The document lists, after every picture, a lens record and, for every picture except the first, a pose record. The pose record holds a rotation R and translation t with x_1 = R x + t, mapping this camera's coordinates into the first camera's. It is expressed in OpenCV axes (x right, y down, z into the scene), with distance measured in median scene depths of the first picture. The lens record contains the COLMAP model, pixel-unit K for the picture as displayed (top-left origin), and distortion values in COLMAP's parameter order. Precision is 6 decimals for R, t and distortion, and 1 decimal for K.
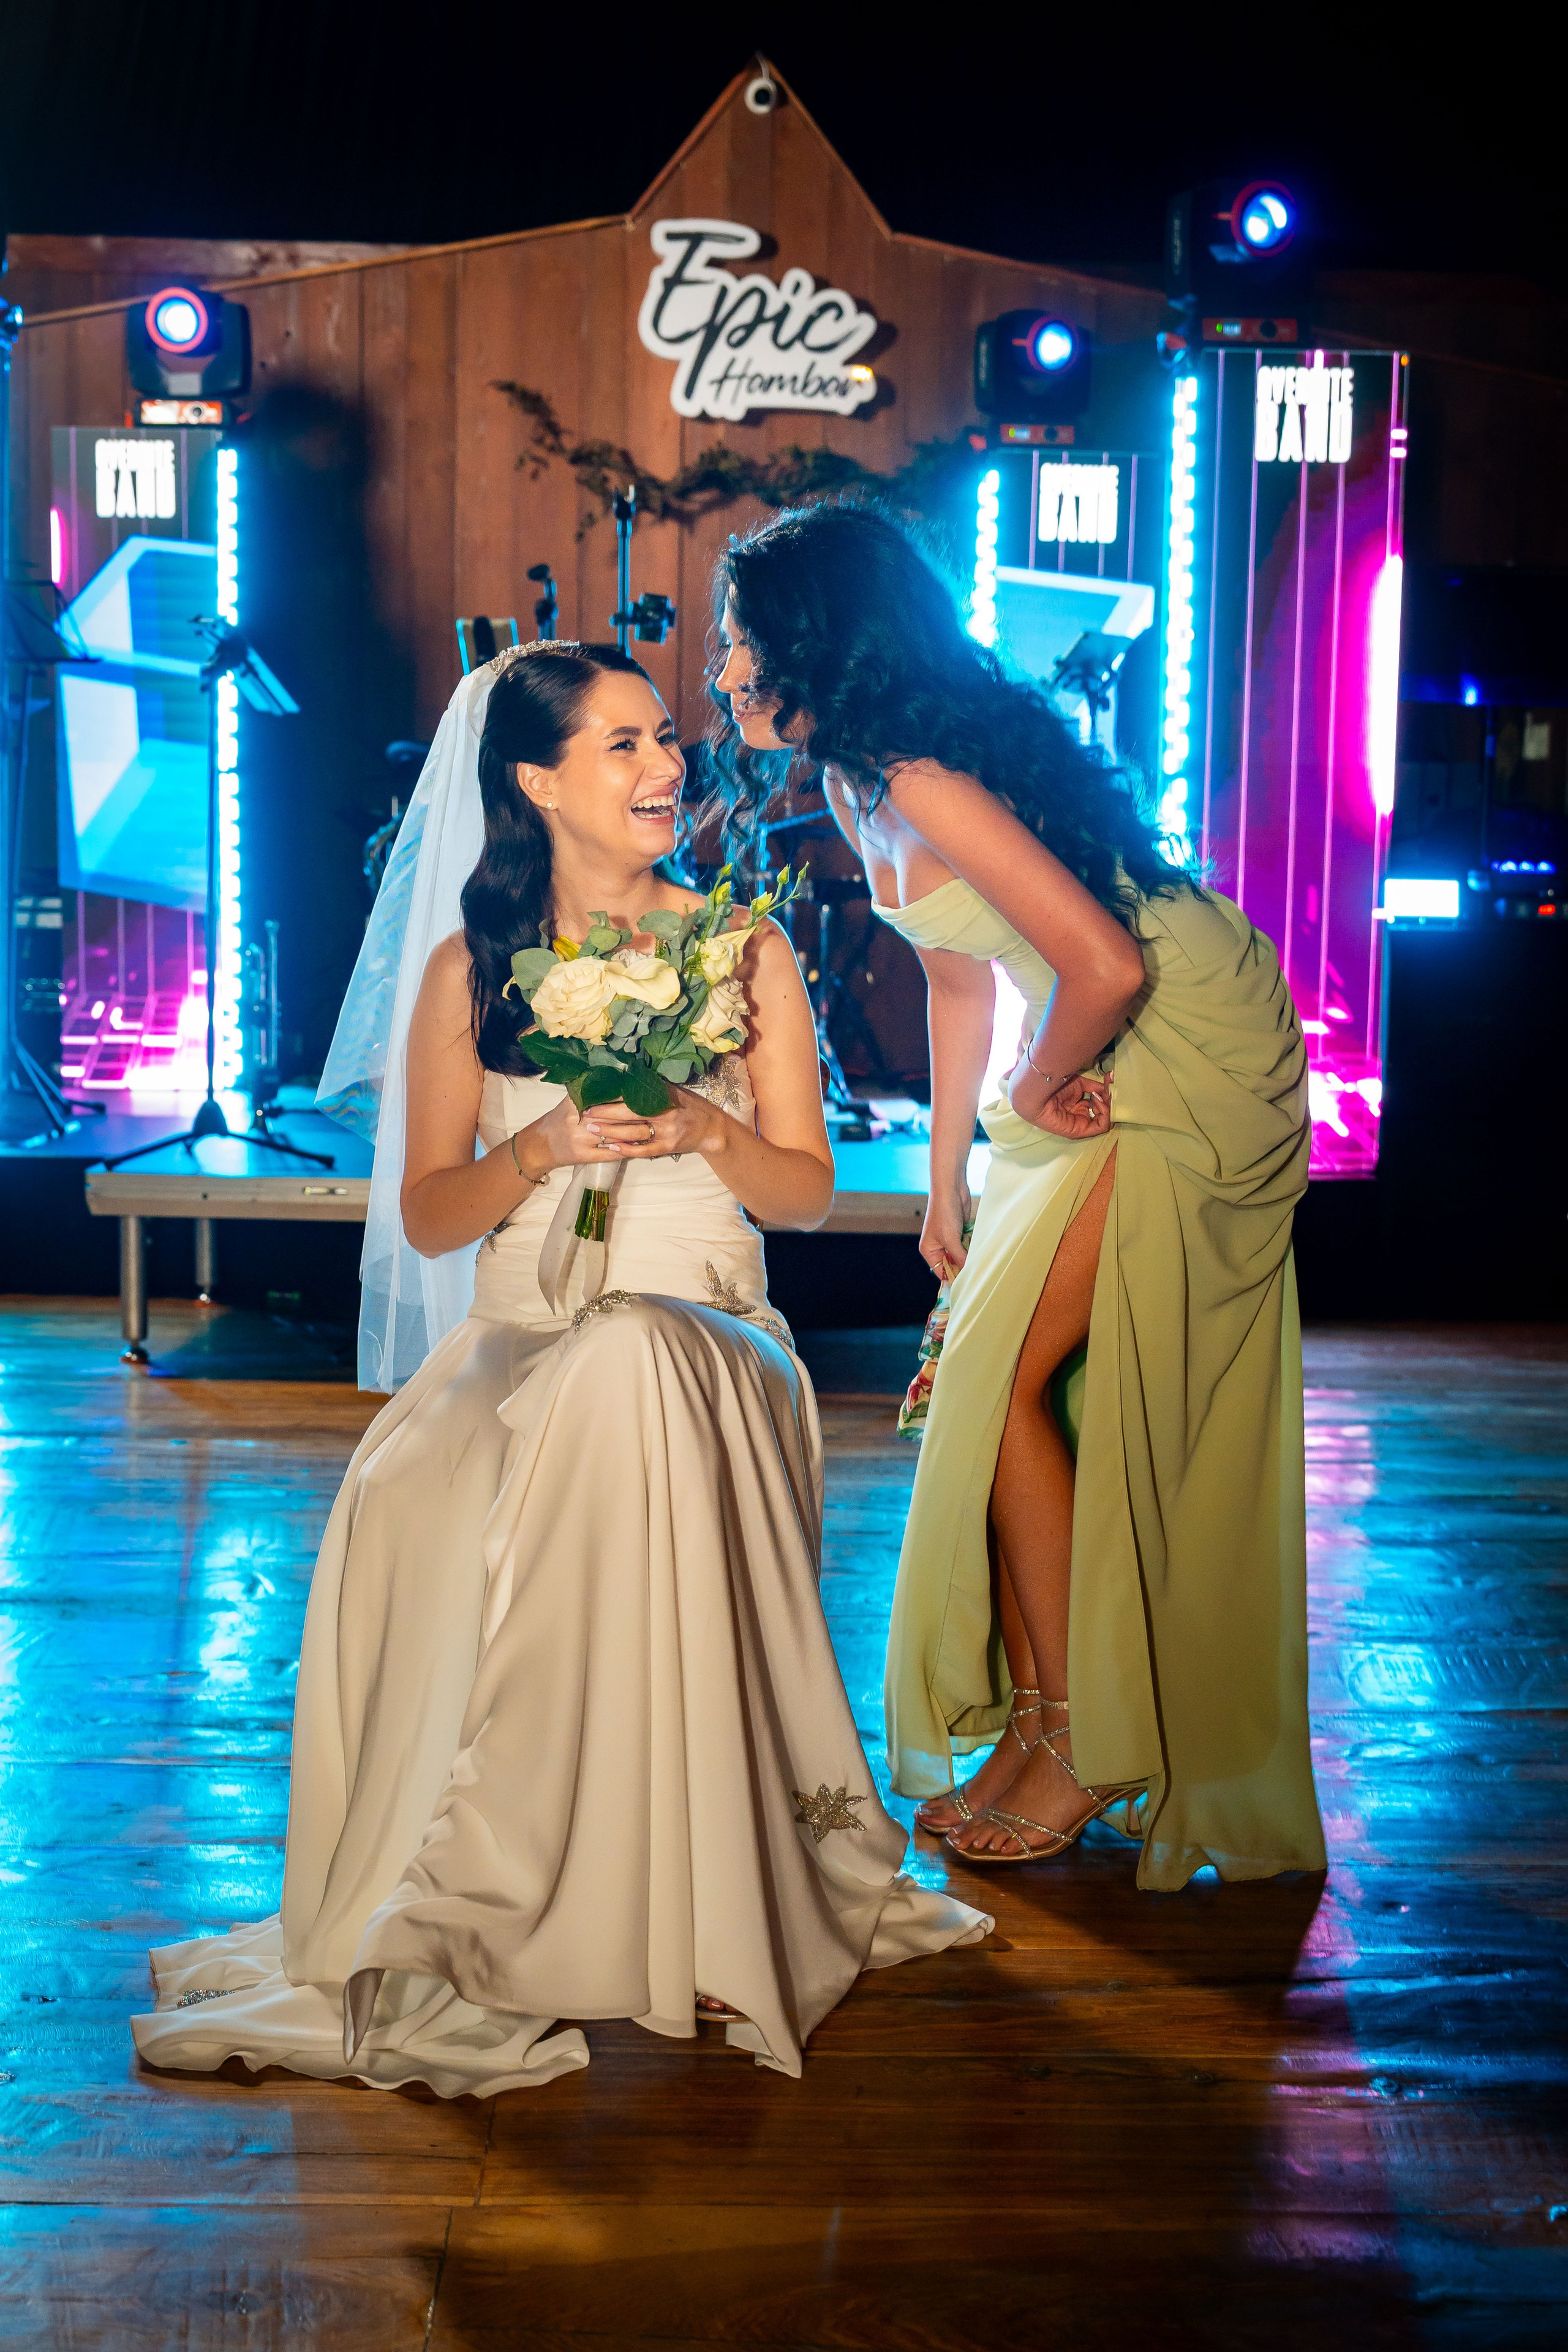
lens RADIAL K [[3039.3, 0, 807.9], [0, 3039.3, 1182.8], [0, 0, 1]] dist [0.009835, 0.000000]
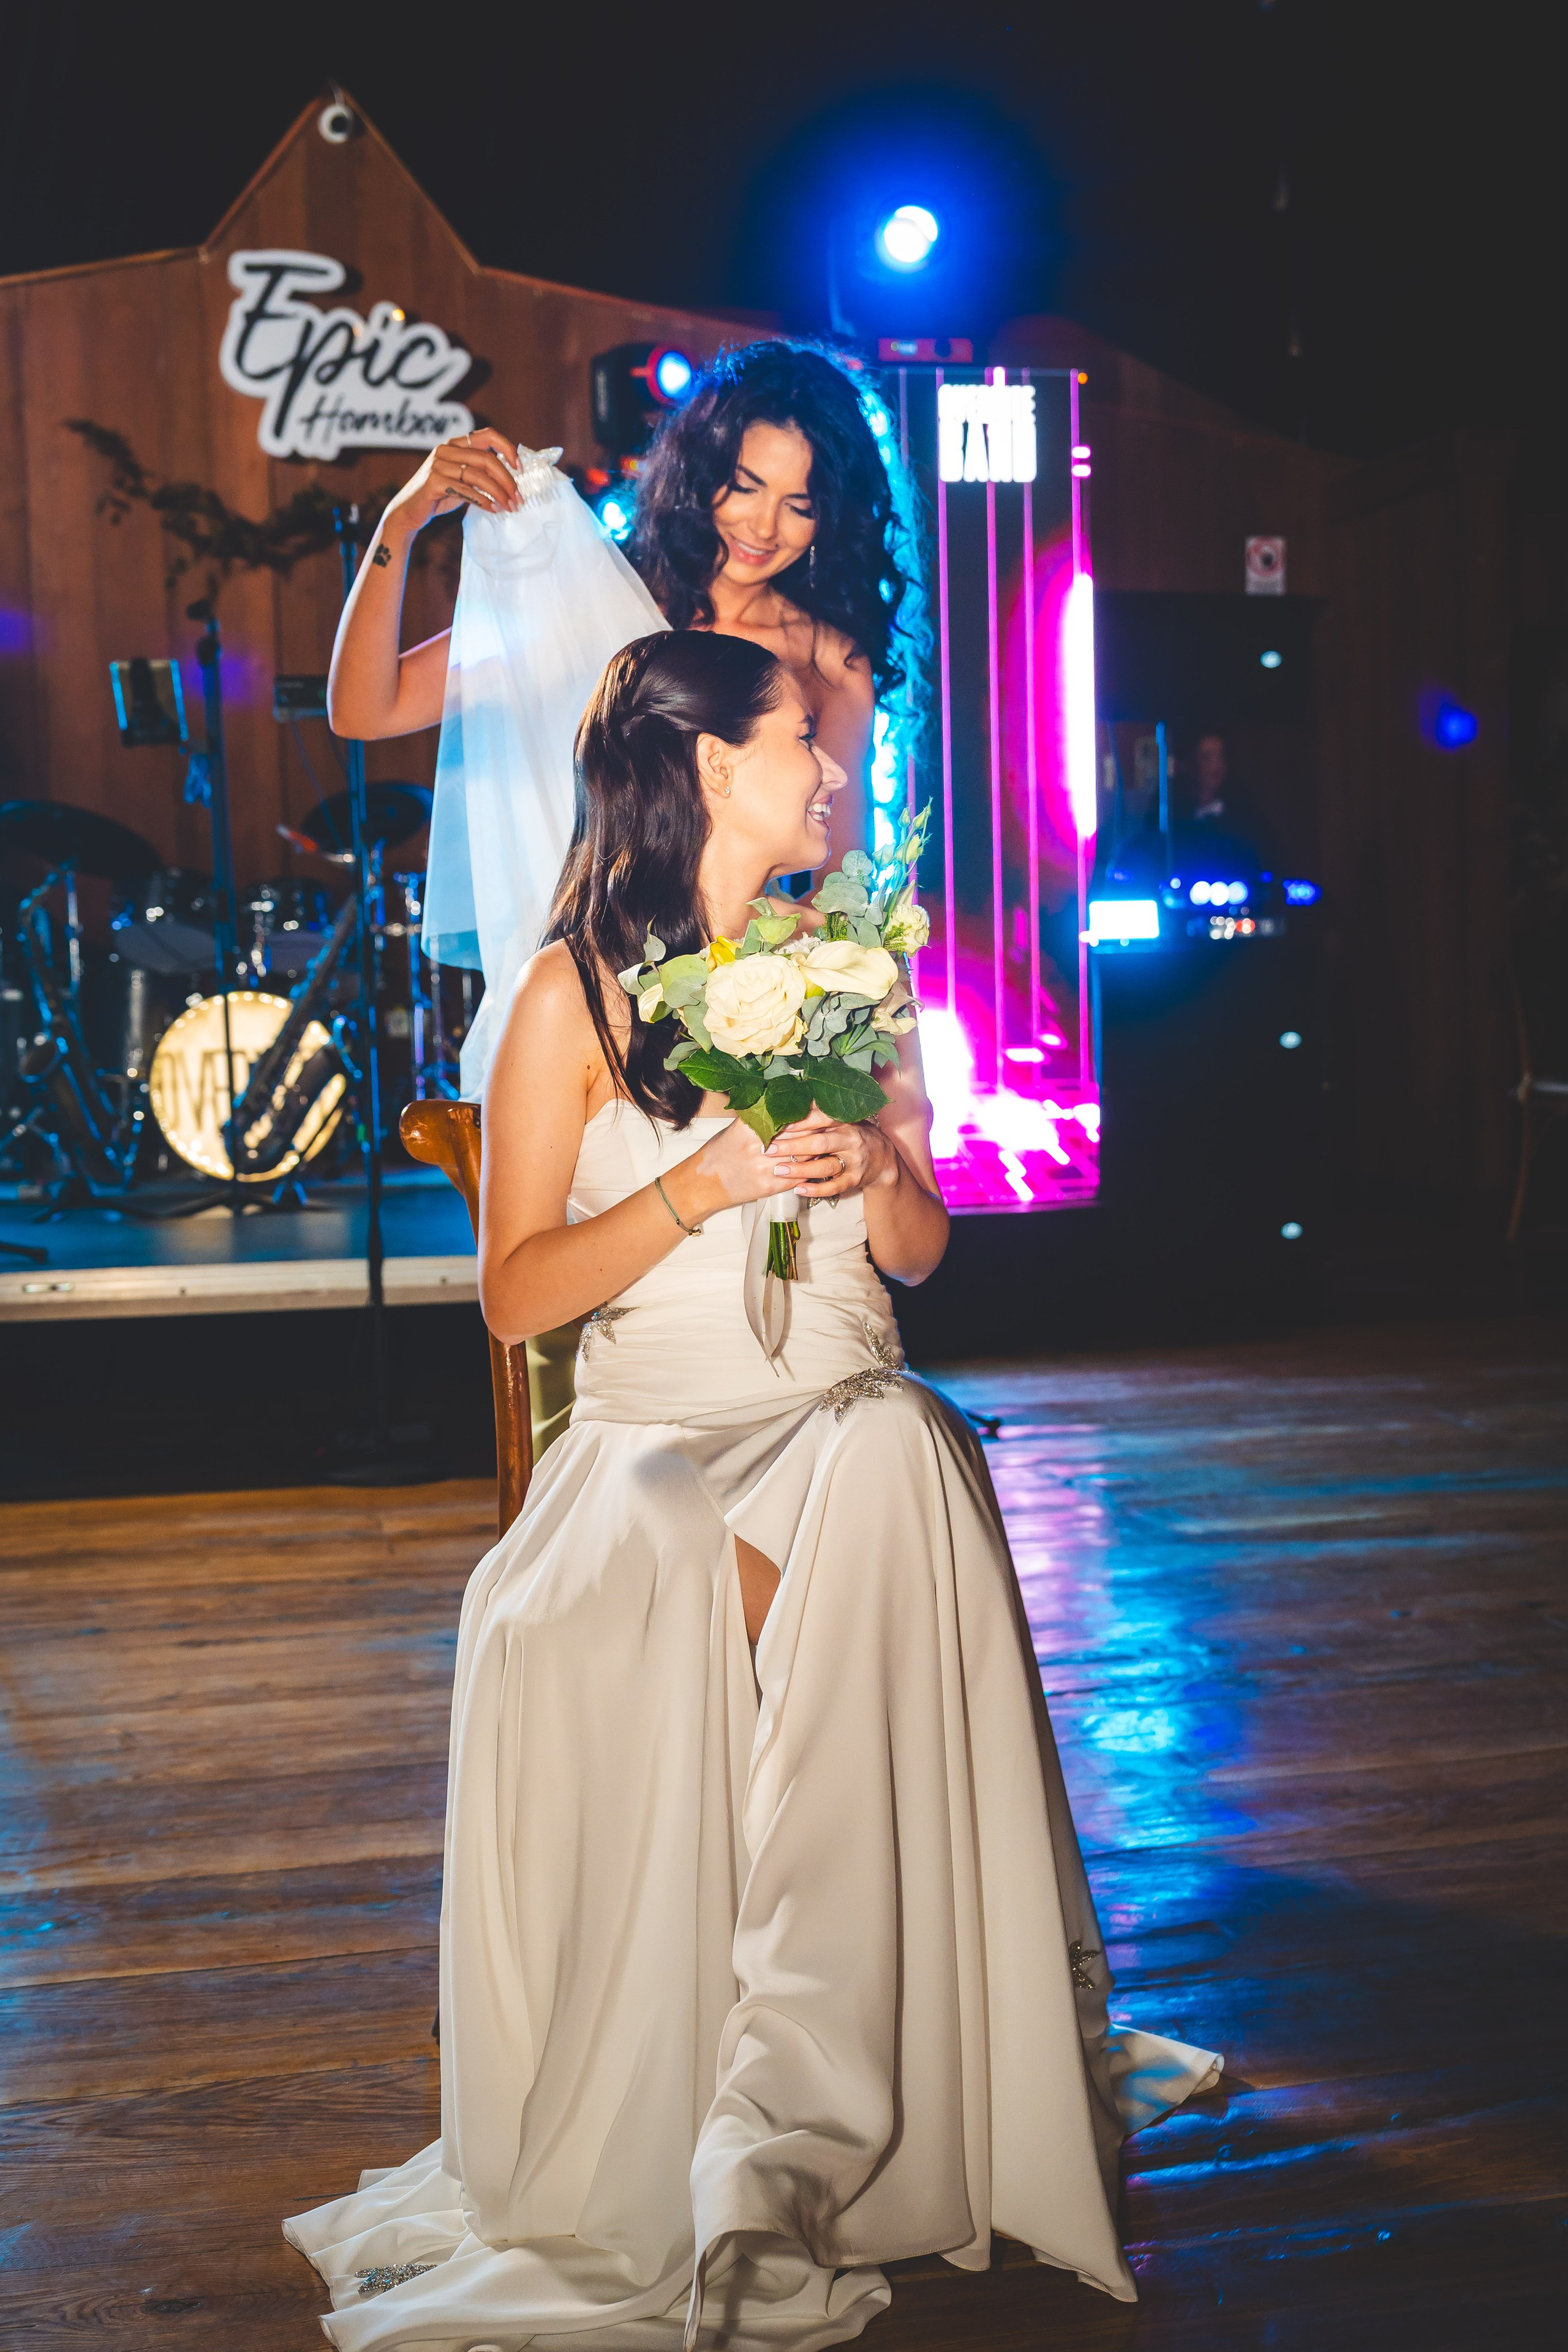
lens RADIAL K [[2952.2, 0, 818.9], [0, 2952.2, 1177.8], [0, 0, 1]] dist [0.018889, 0.000000]
pose [[0.978409, -0.058793, 0.198141, -0.073945], [0.062690, 0.997943, -0.013443, -0.002485], [-0.196943, 0.025574, 0.980081, 0.063406]]
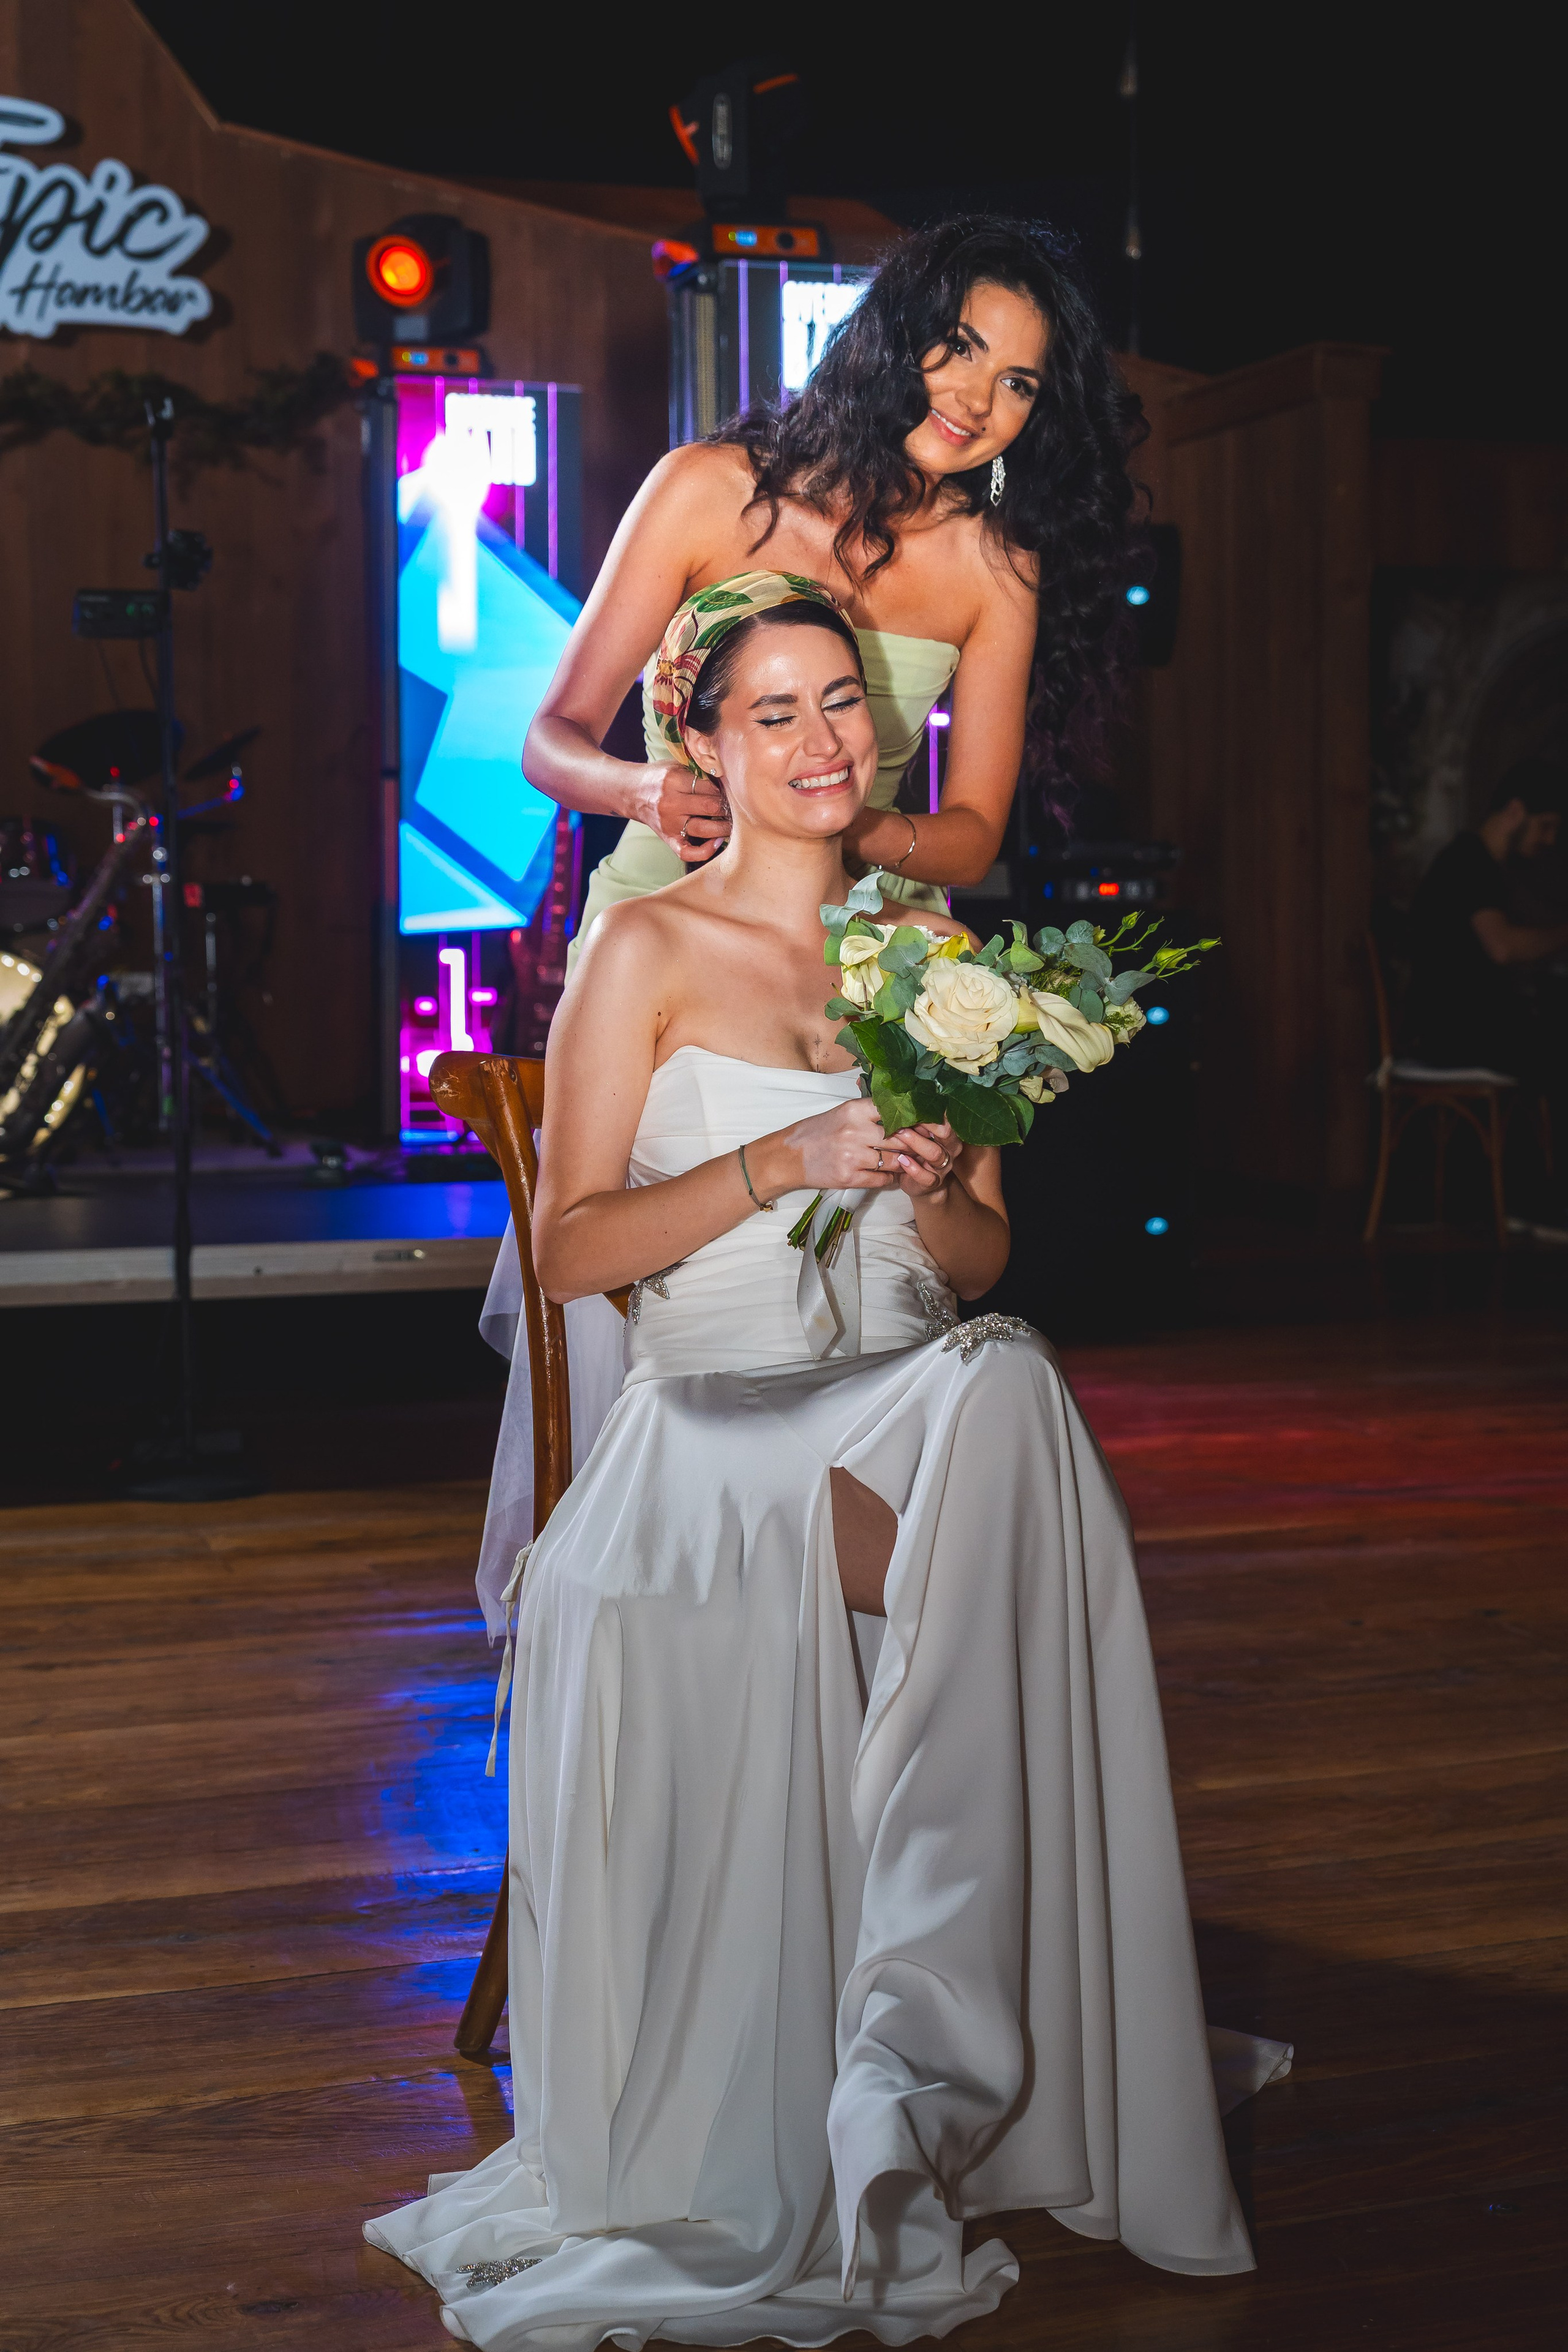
lens RADIAL K [[3436.5, 0, 835.4], [0, 3436.5, 1187.9], [0, 0, 1]] dist [0.022464, 0.000000]
pose [[0.951686, -0.053588, 0.302362, -0.120606], [0.058138, 0.998290, -0.006063, 0.000339], [-0.301520, 0.023349, 0.953174, 0.040909]]
